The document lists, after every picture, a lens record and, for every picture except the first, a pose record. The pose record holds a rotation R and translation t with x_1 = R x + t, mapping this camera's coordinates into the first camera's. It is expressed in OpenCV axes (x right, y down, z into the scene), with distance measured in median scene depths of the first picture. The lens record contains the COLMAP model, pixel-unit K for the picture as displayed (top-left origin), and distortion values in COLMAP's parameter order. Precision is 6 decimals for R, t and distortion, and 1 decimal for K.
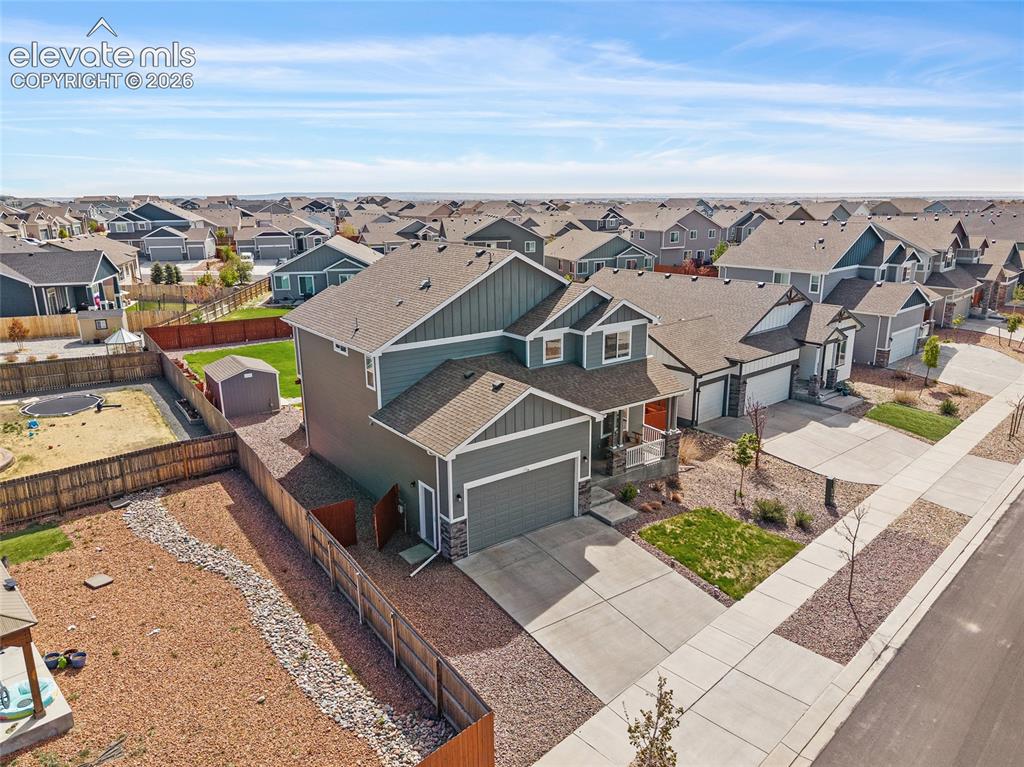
lens RADIAL K [[725.4, 0, 512.0], [0, 725.4, 383.5], [0, 0, 1]] dist [0.022561, -0.001804]
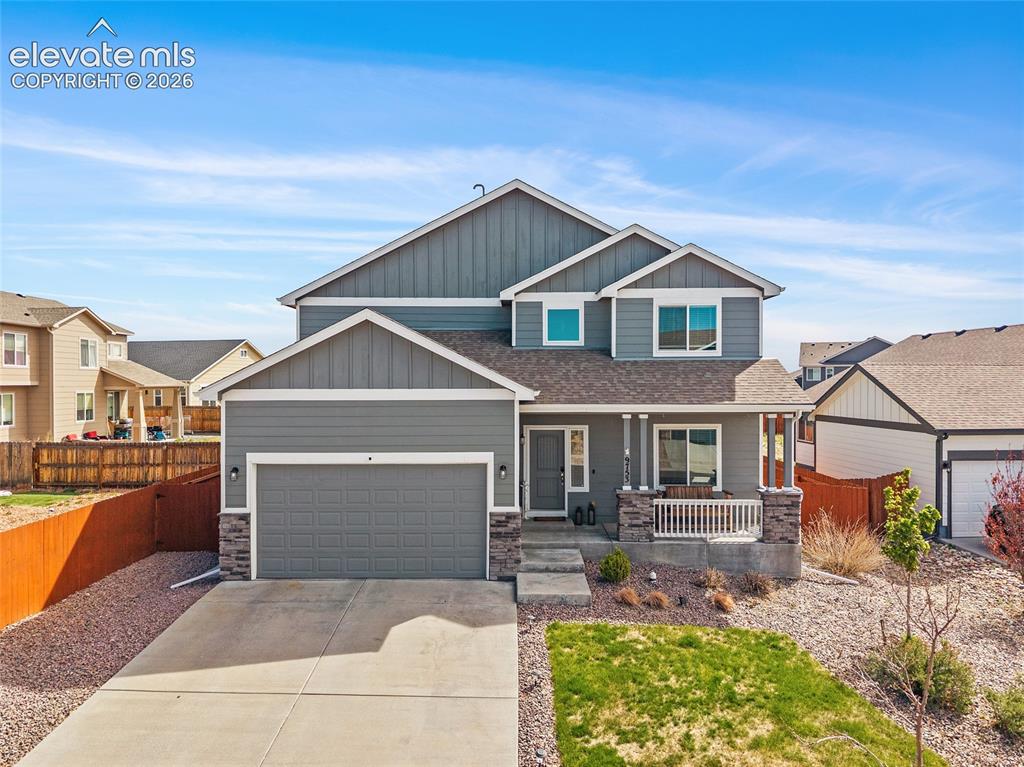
lens RADIAL K [[700.0, 0, 512.0], [0, 700.0, 383.5], [0, 0, 1]] dist [0.000872, -0.000433]
pose [[0.798211, 0.008803, -0.602313, 0.390565], [-0.164892, 0.964895, -0.204420, 0.134980], [0.579370, 0.262487, 0.771642, 0.523203]]
